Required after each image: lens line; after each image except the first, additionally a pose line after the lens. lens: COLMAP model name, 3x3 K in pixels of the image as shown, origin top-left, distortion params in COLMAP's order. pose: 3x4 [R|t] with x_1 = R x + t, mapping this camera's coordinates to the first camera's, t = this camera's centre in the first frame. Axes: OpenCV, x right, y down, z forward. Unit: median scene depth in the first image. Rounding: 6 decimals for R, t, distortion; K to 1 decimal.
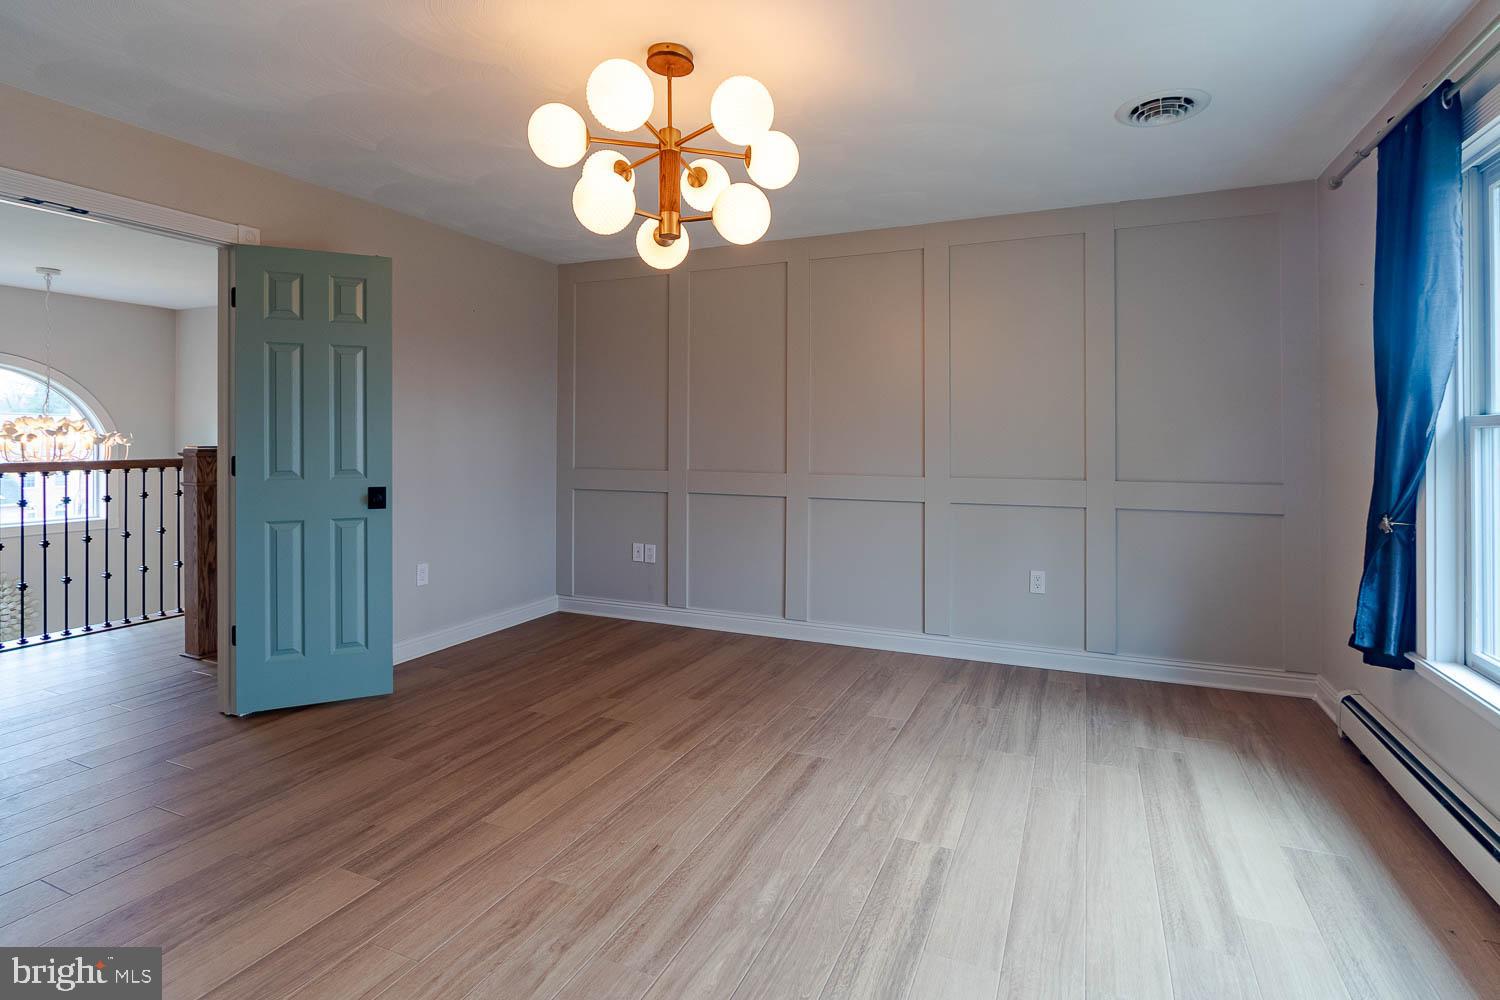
lens RADIAL K [[693.8, 0, 774.7], [0, 693.8, 443.2], [0, 0, 1]] dist [-0.010471, 0.000834]
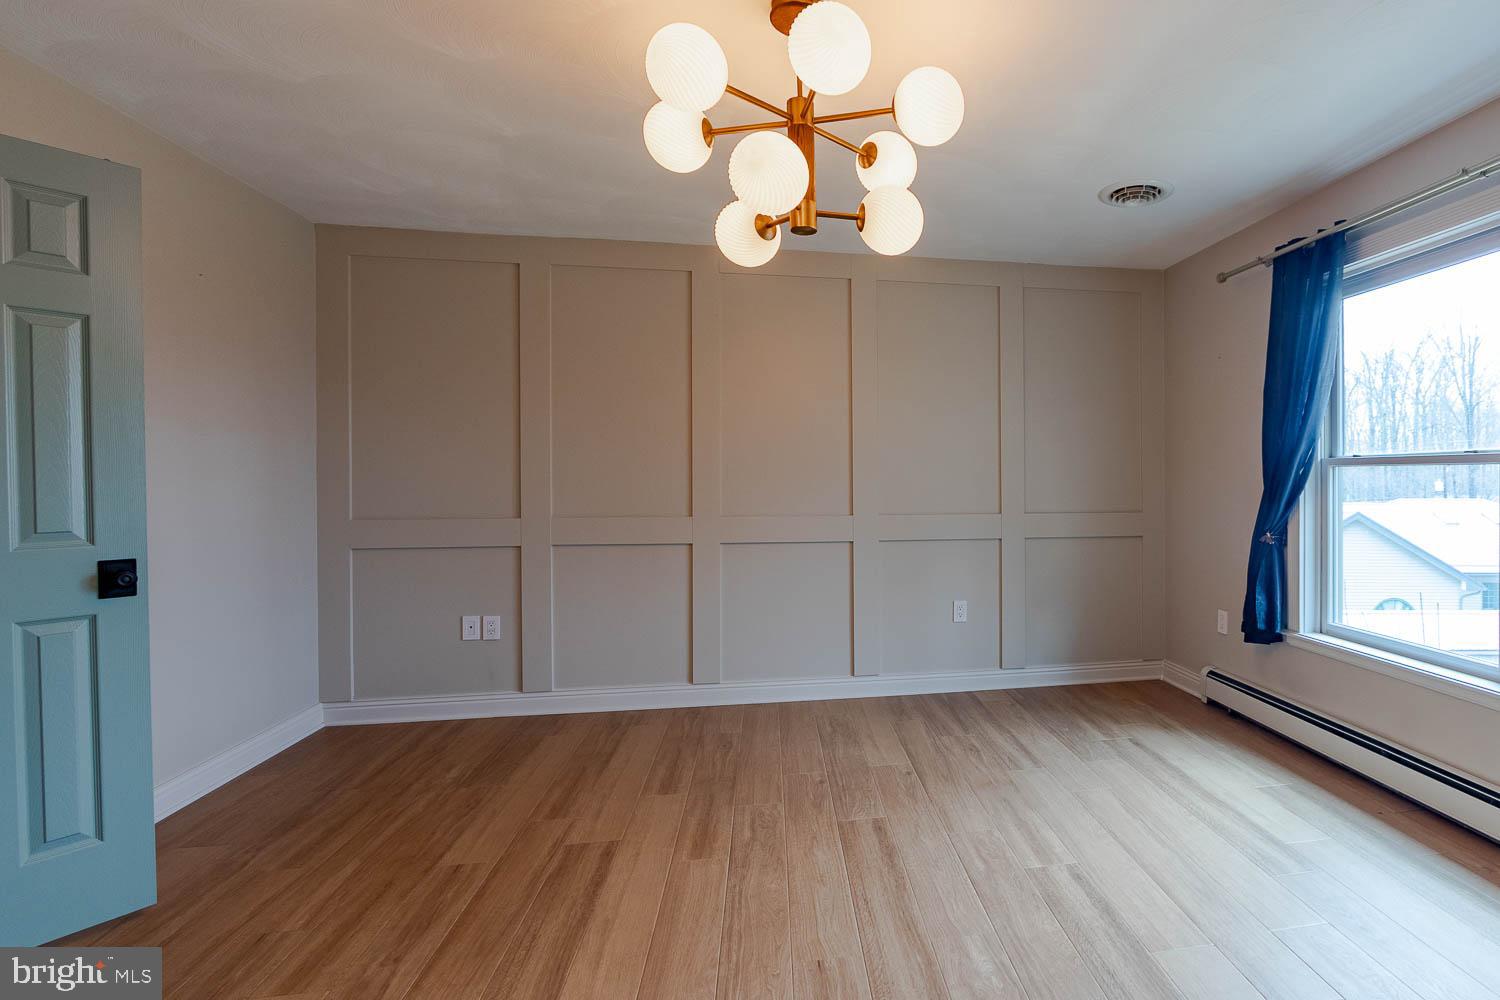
lens RADIAL K [[731.8, 0, 872.0], [0, 731.8, 491.7], [0, 0, 1]] dist [-0.013741, 0.003284]
pose [[0.841360, -0.012956, 0.540319, -0.423799], [0.006326, 0.999880, 0.014126, 0.001550], [-0.540438, -0.008467, 0.841342, 0.166623]]
